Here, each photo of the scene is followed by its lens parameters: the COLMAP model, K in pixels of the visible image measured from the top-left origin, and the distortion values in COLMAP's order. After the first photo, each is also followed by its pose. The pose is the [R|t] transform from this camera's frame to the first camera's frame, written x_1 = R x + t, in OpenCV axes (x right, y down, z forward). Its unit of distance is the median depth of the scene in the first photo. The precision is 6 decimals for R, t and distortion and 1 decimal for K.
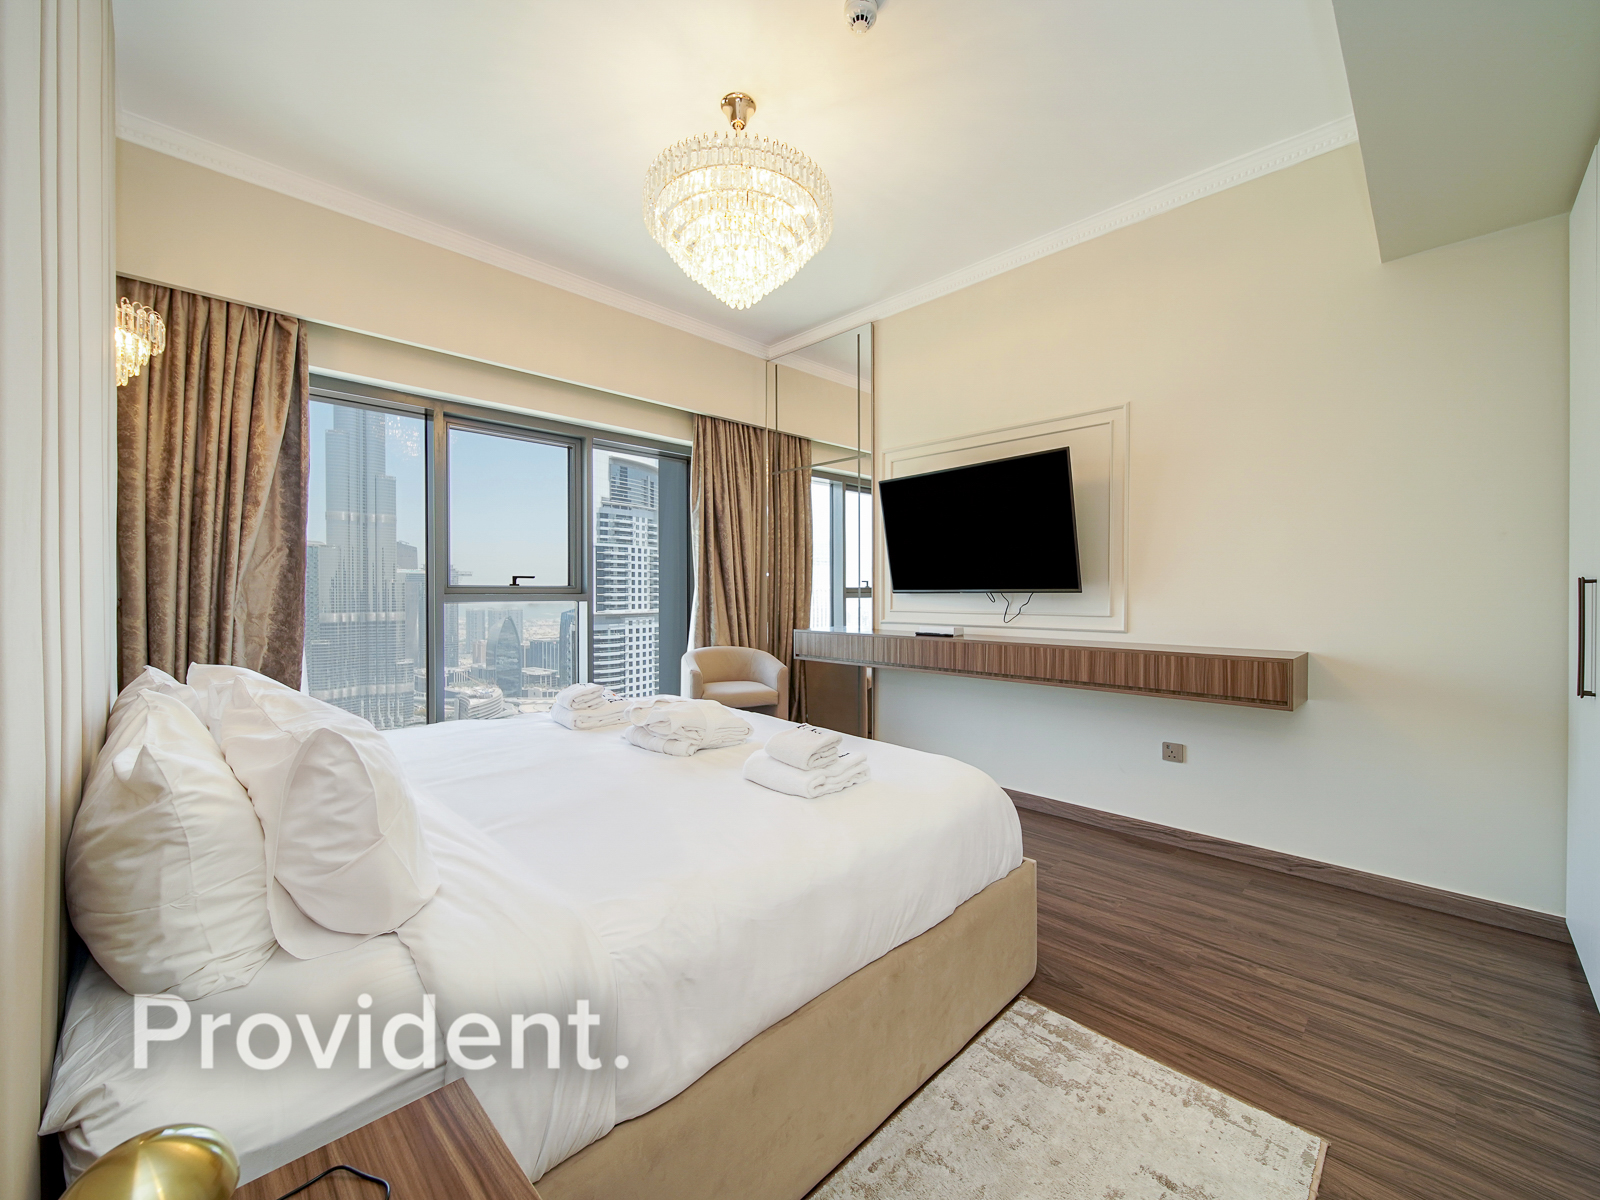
lens RADIAL K [[645.1, 0, 805.3], [0, 645.1, 597.8], [0, 0, 1]] dist [0.000152, -0.000657]
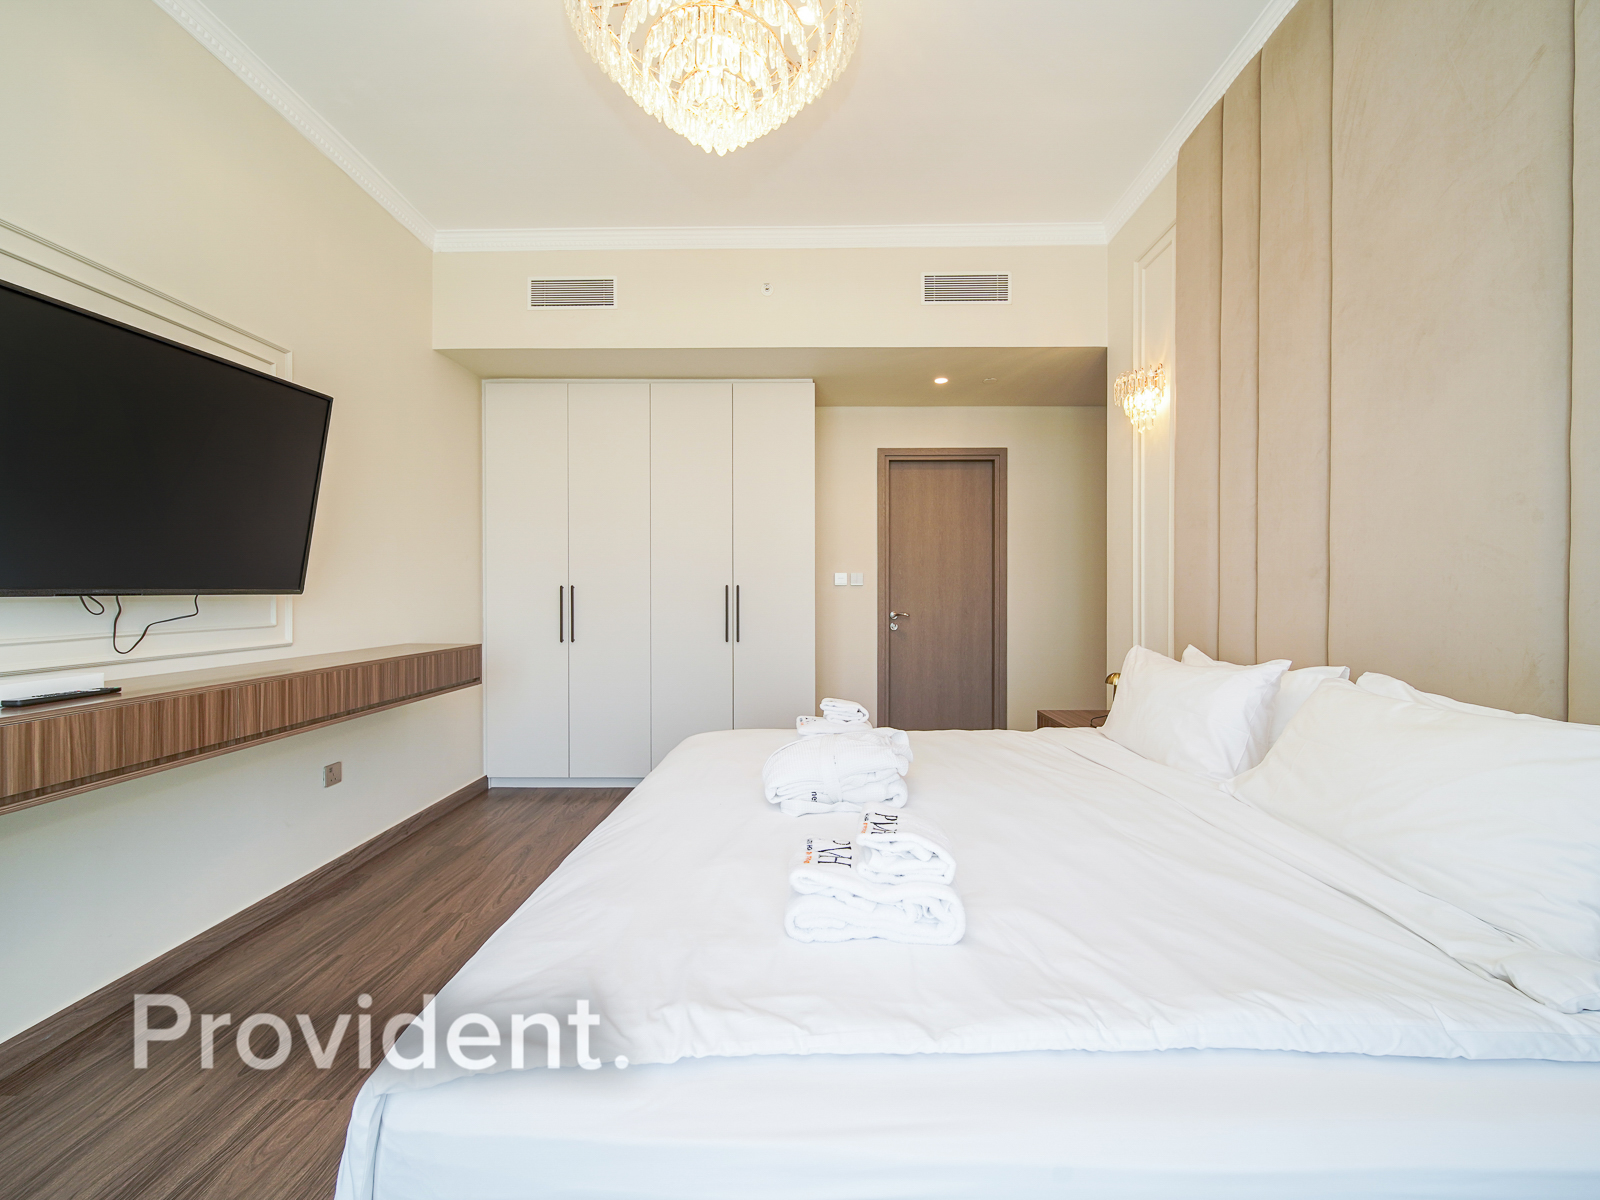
lens RADIAL K [[645.1, 0, 805.3], [0, 645.1, 597.8], [0, 0, 1]] dist [0.000152, -0.000657]
pose [[-0.695026, -0.005991, 0.718960, -0.603789], [0.007445, 0.999852, 0.015529, -0.012988], [-0.718946, 0.016146, -0.694878, 1.346838]]
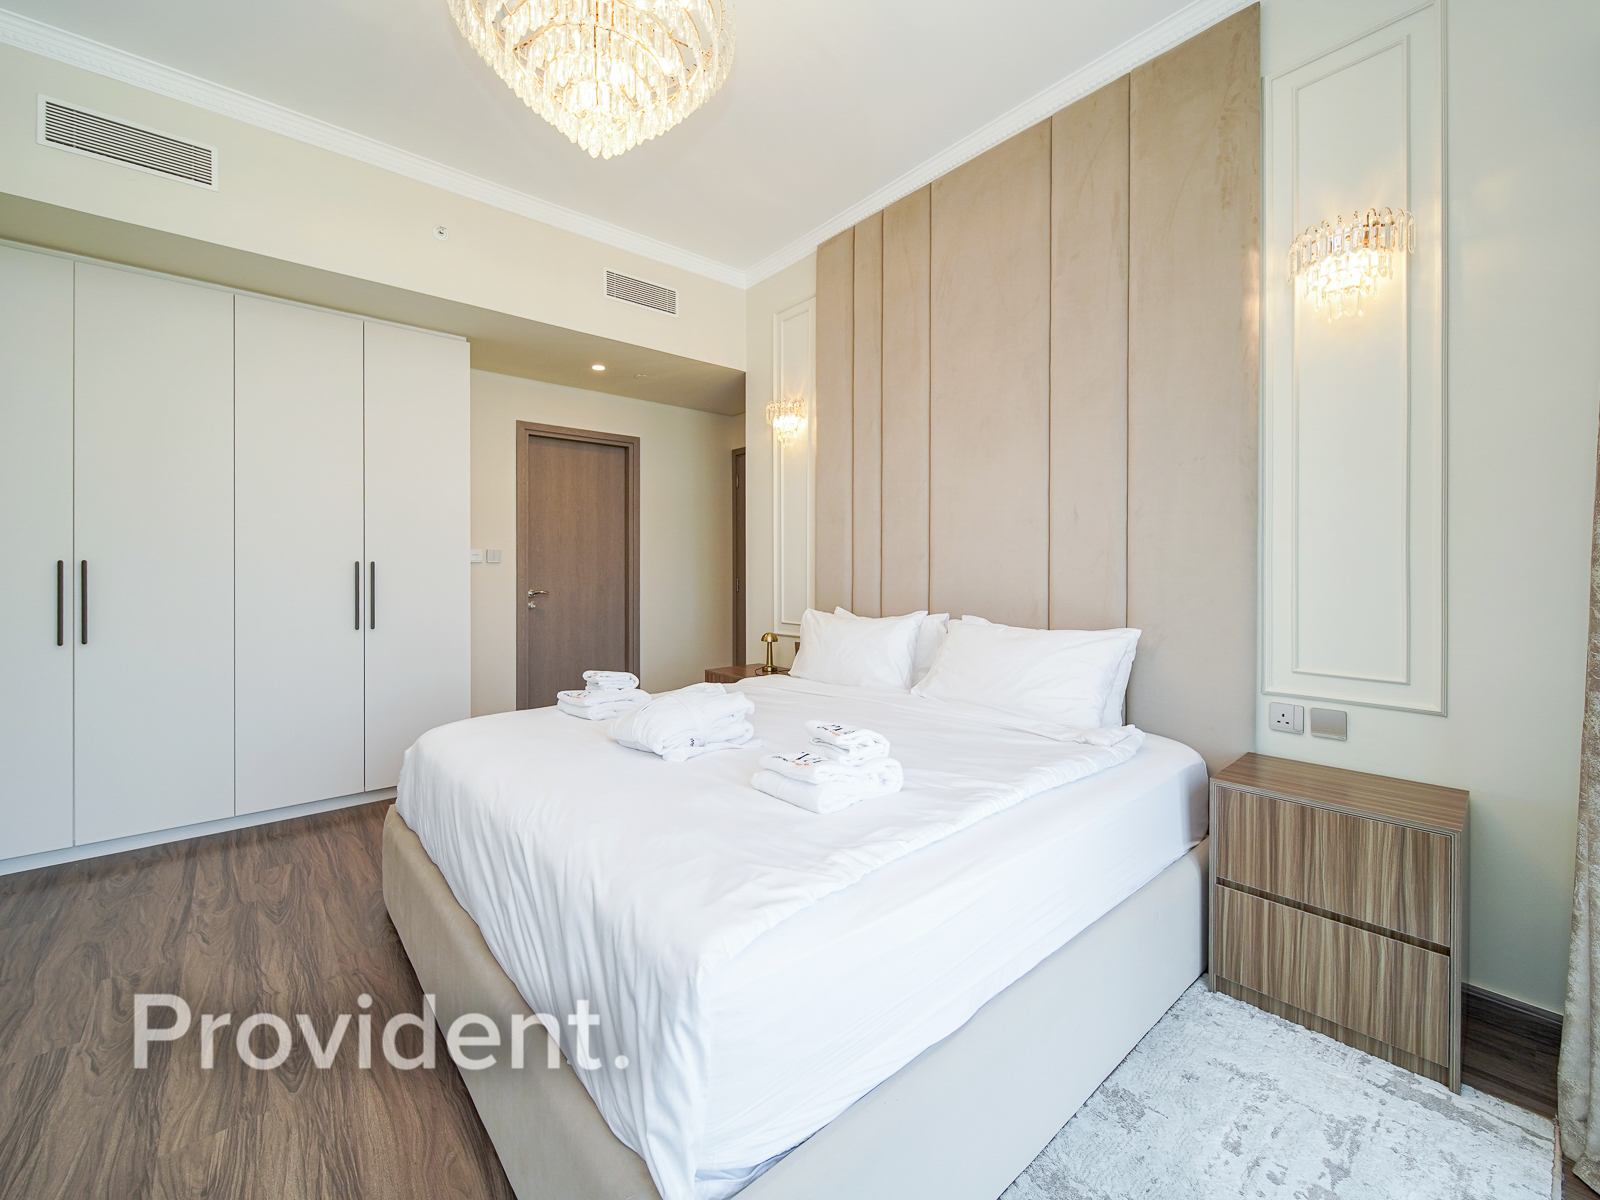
lens RADIAL K [[658.8, 0, 795.5], [0, 658.8, 569.8], [0, 0, 1]] dist [-0.001275, -0.000541]
pose [[-0.996465, 0.001816, 0.083990, -0.352915], [0.002522, 0.999962, 0.008302, -0.012366], [-0.083971, 0.008485, -0.996432, 1.629464]]
